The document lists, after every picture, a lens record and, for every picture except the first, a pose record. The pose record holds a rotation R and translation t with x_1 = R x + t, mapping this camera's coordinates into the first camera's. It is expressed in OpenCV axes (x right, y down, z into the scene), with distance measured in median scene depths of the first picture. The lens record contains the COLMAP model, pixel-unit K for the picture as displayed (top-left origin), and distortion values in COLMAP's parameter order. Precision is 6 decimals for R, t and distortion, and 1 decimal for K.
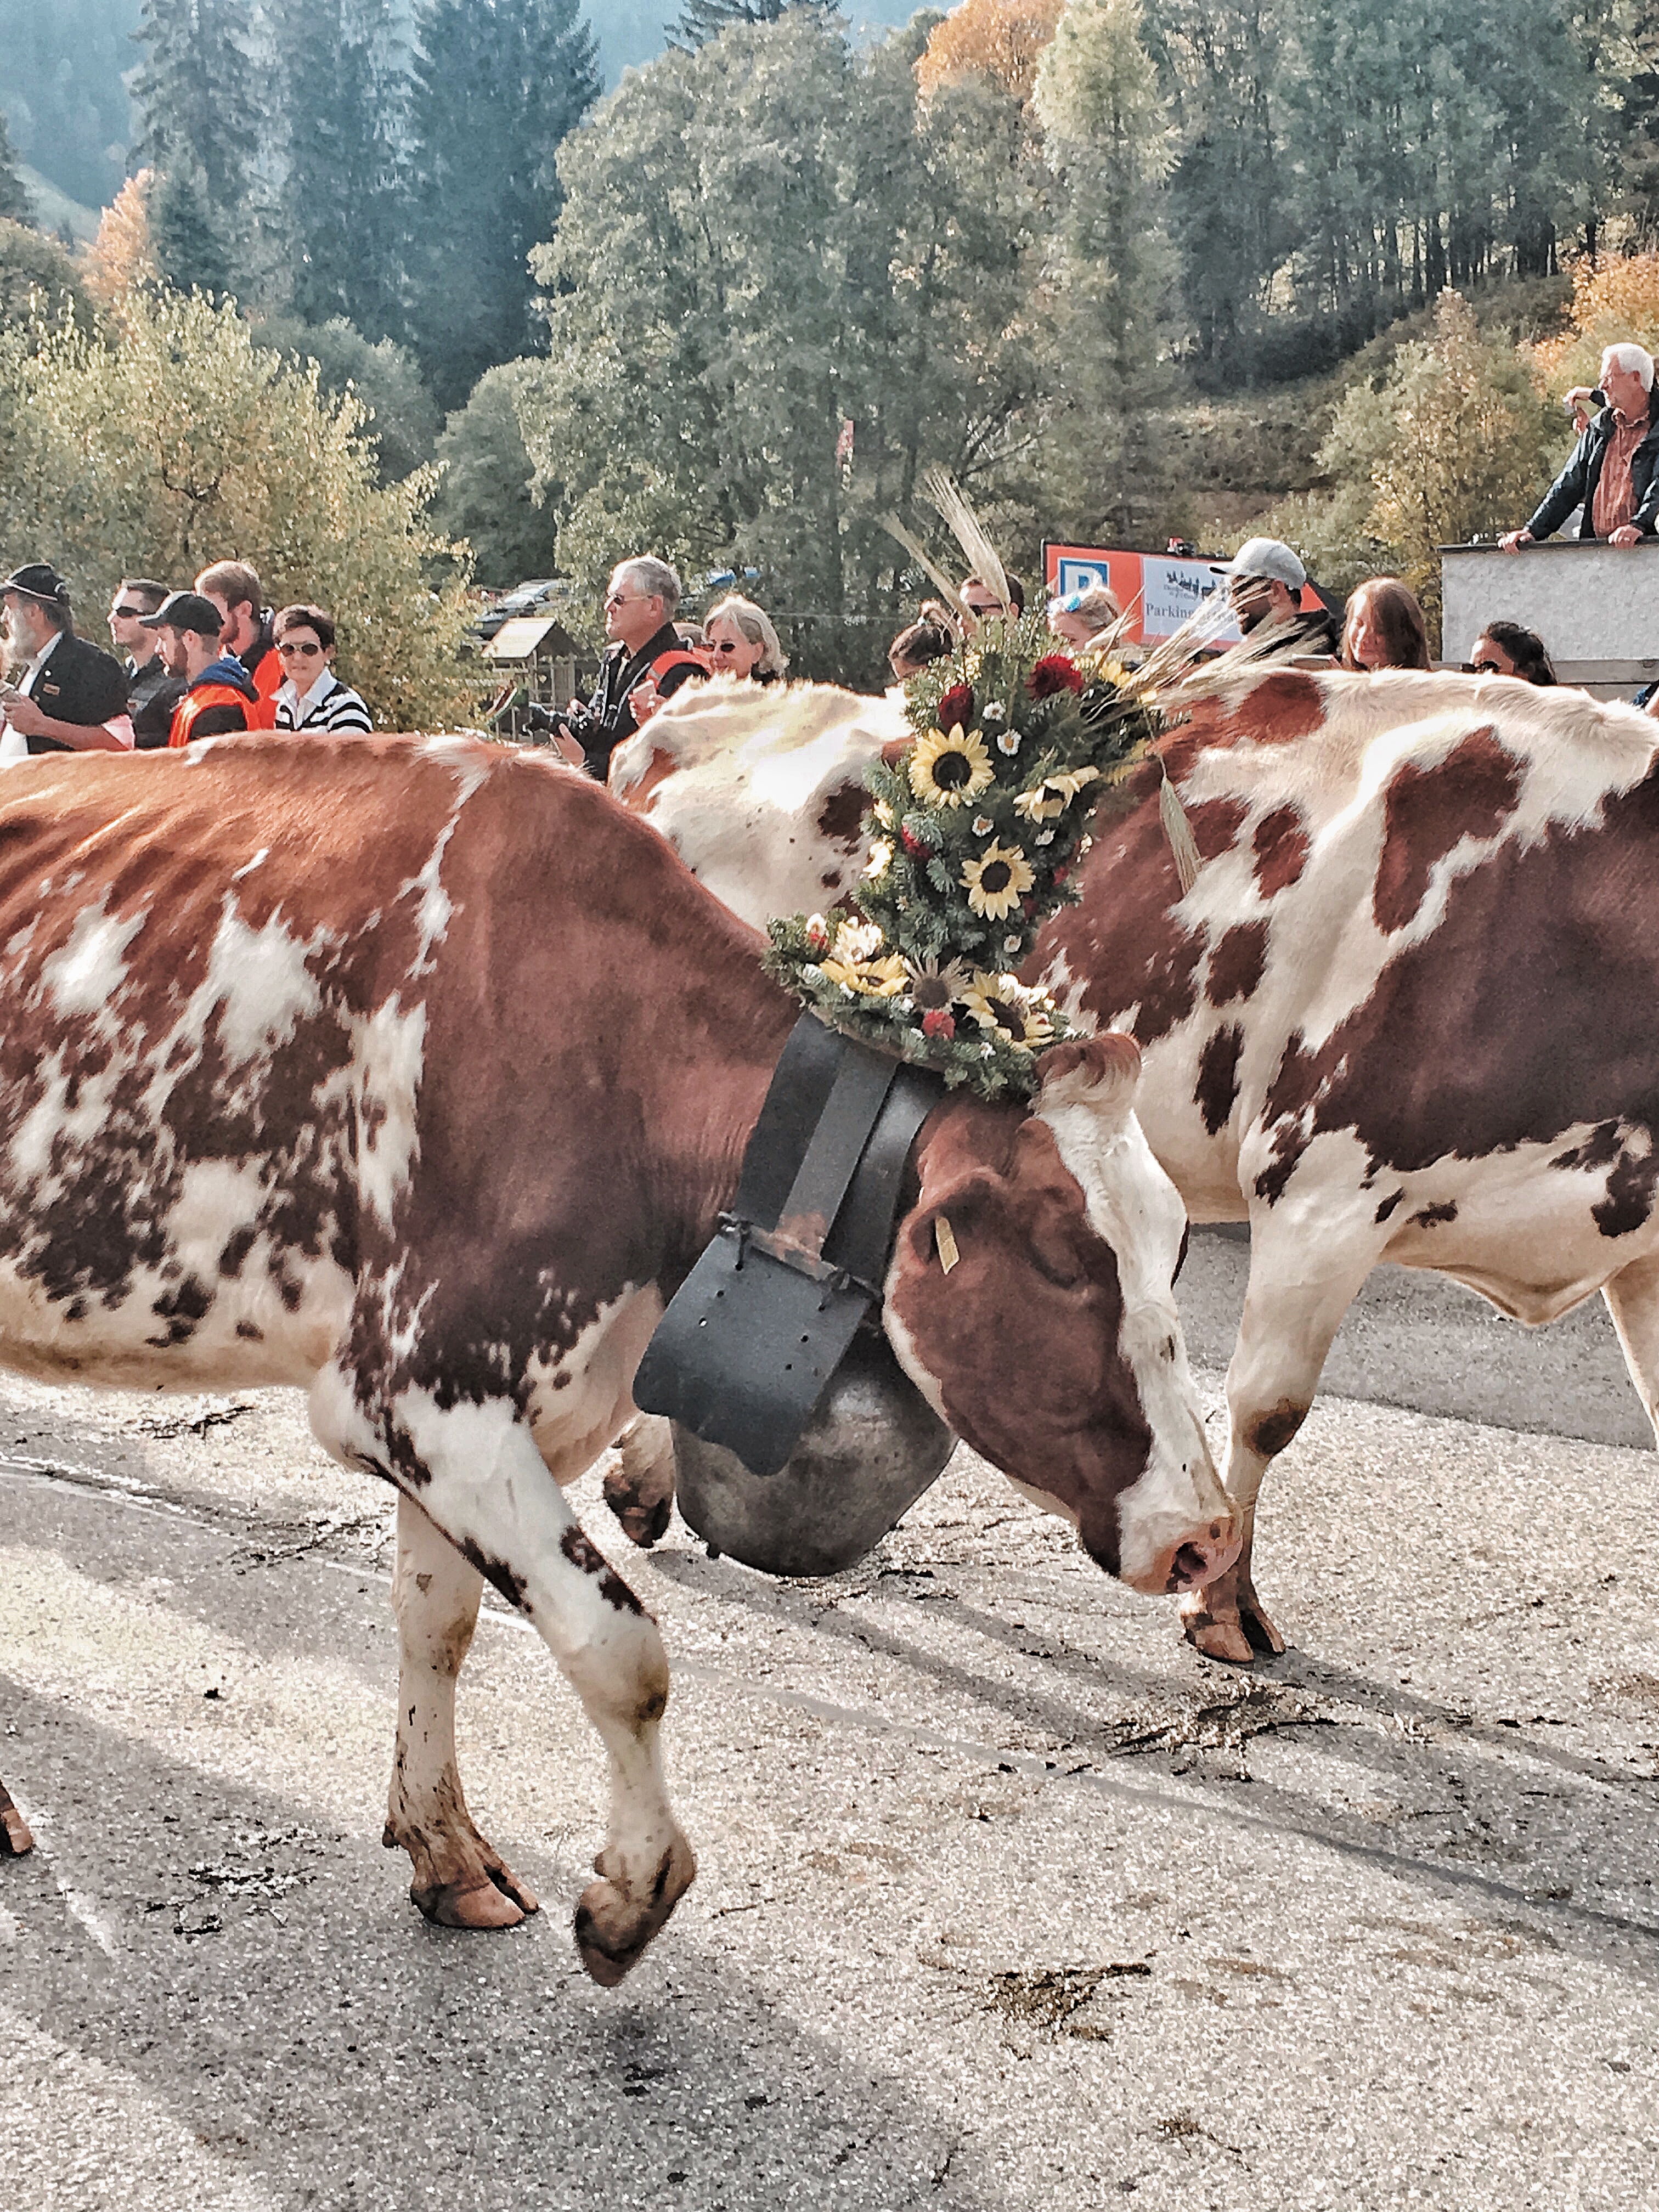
lens RADIAL K [[3414.7, 0, 830.2], [0, 3414.7, 1107.0], [0, 0, 1]] dist [-0.042794, 0.000000]
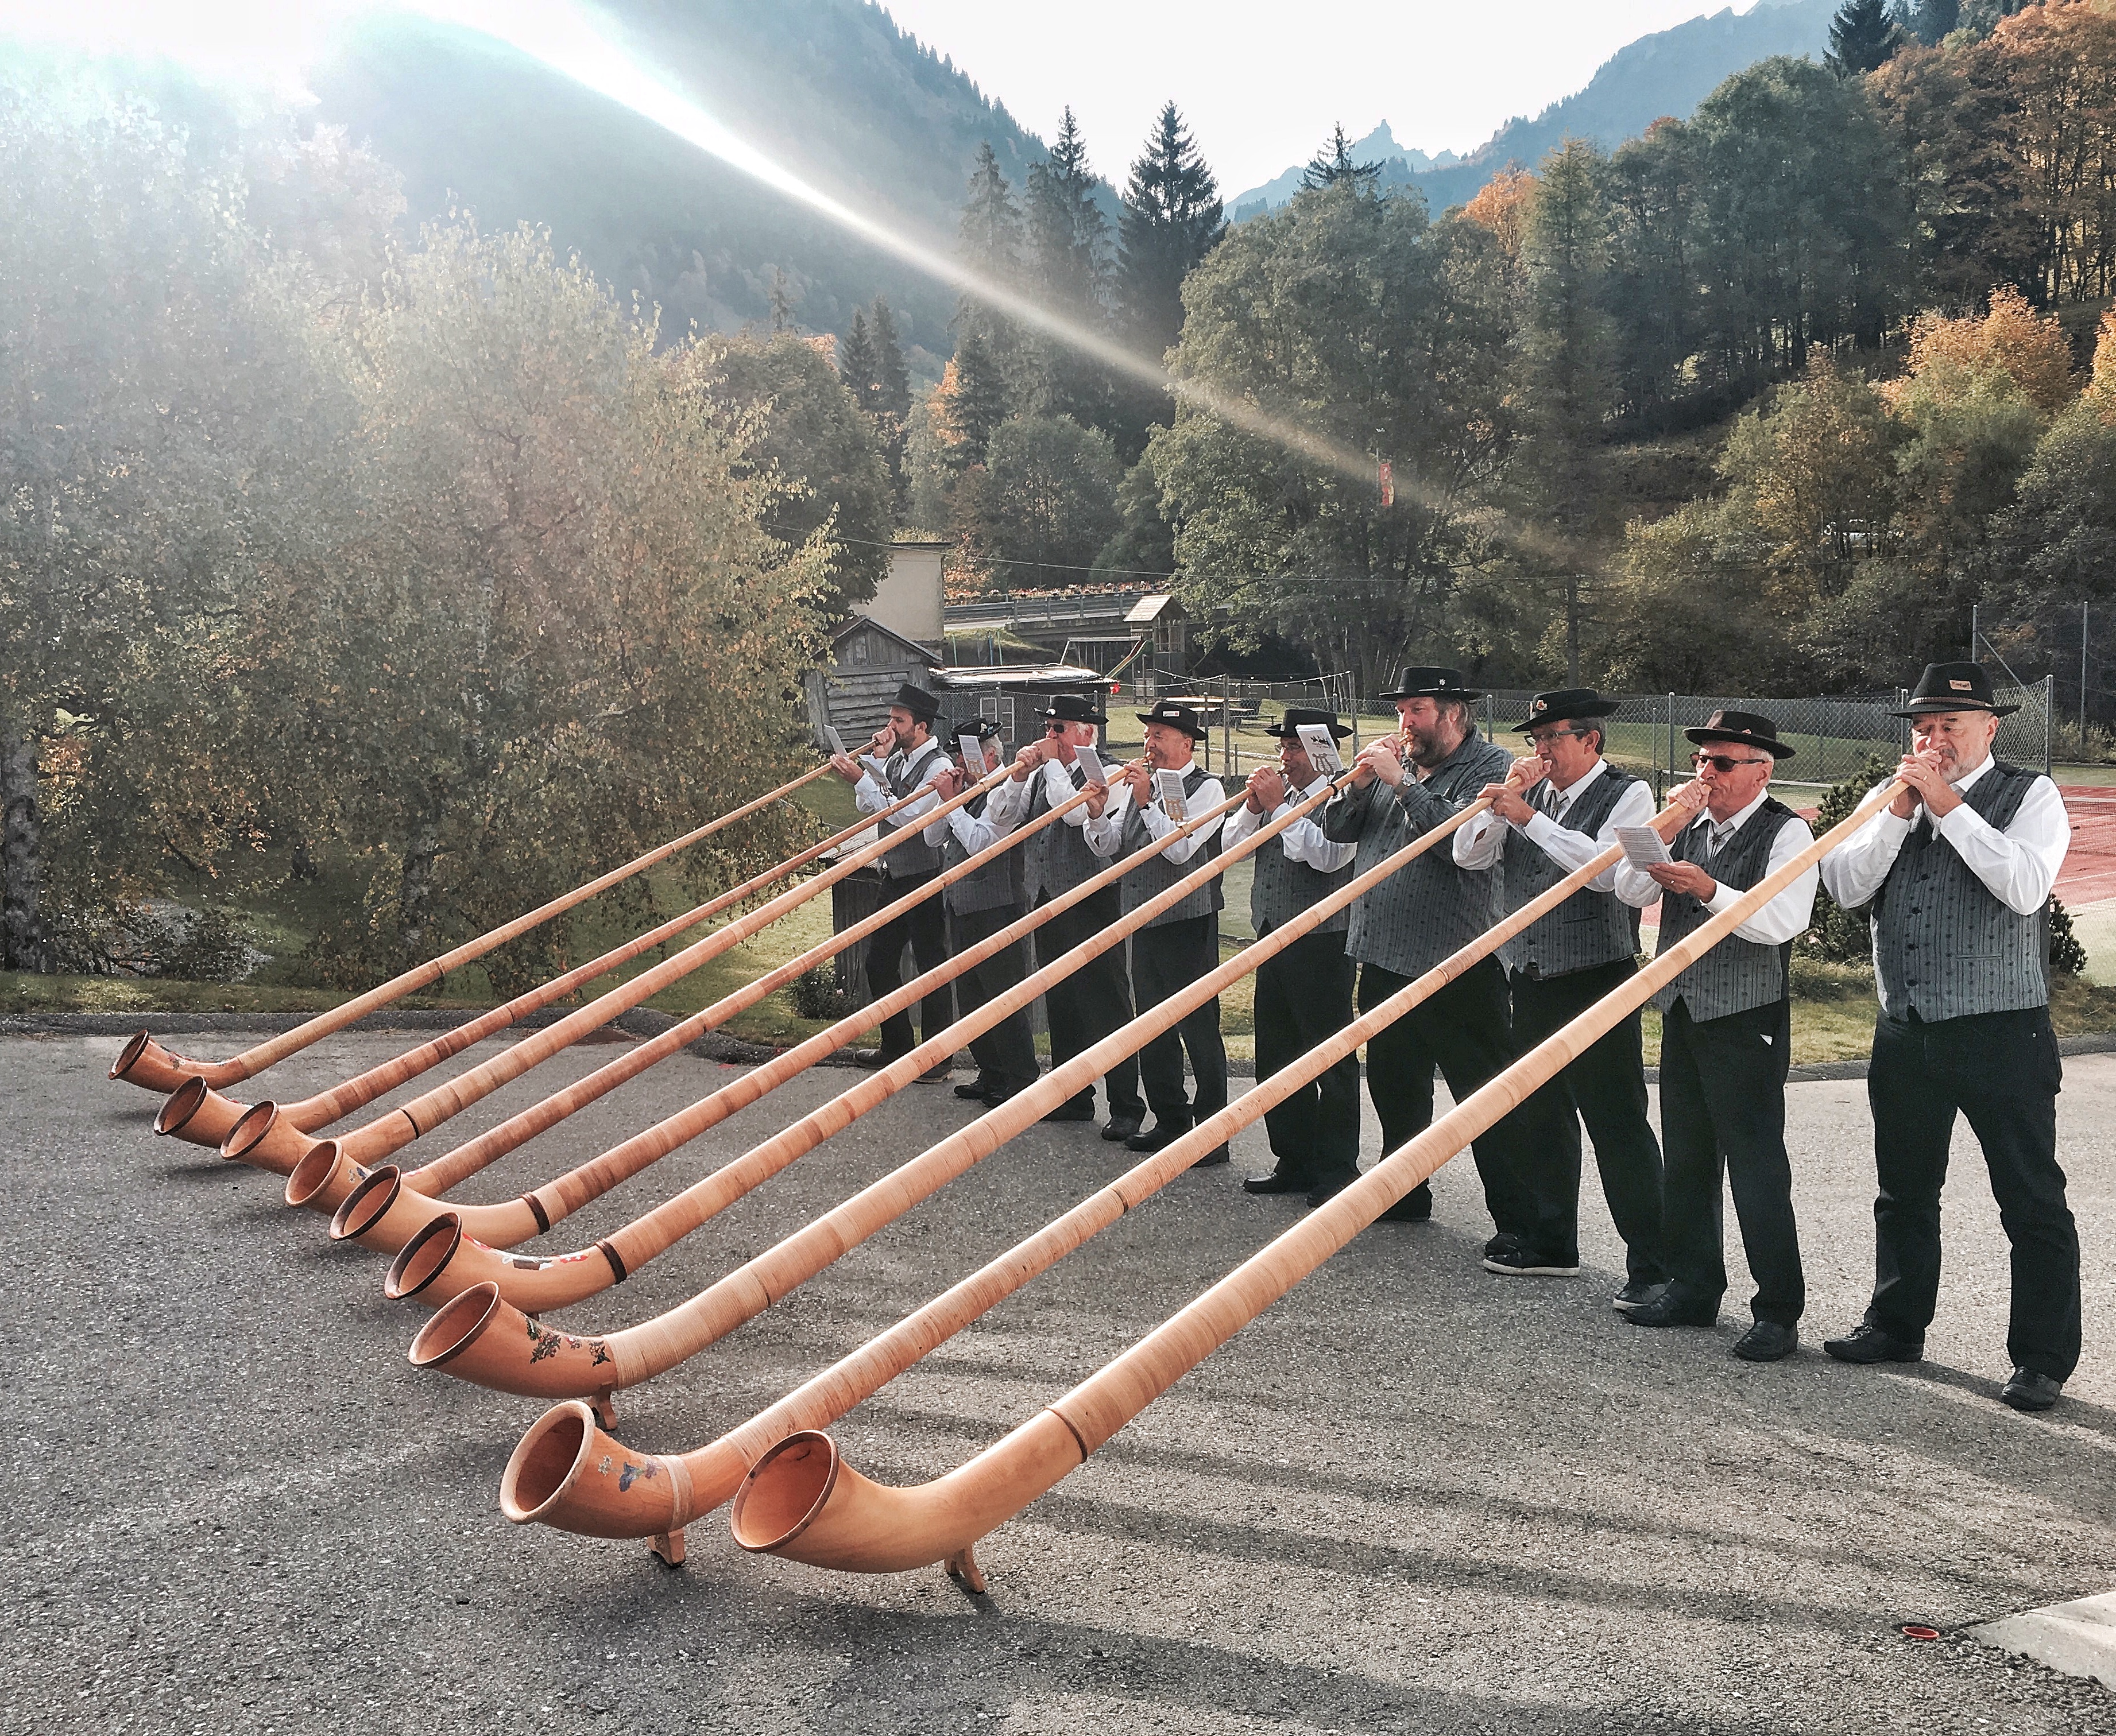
lens RADIAL K [[1617.3, 0, 1055.4], [0, 1617.3, 867.6], [0, 0, 1]] dist [0.002260, -0.009142]
pose [[0.972199, 0.012575, -0.233820, 0.034960], [-0.009624, 0.999859, 0.013756, -0.030345], [0.233960, -0.011124, 0.972183, 0.275472]]
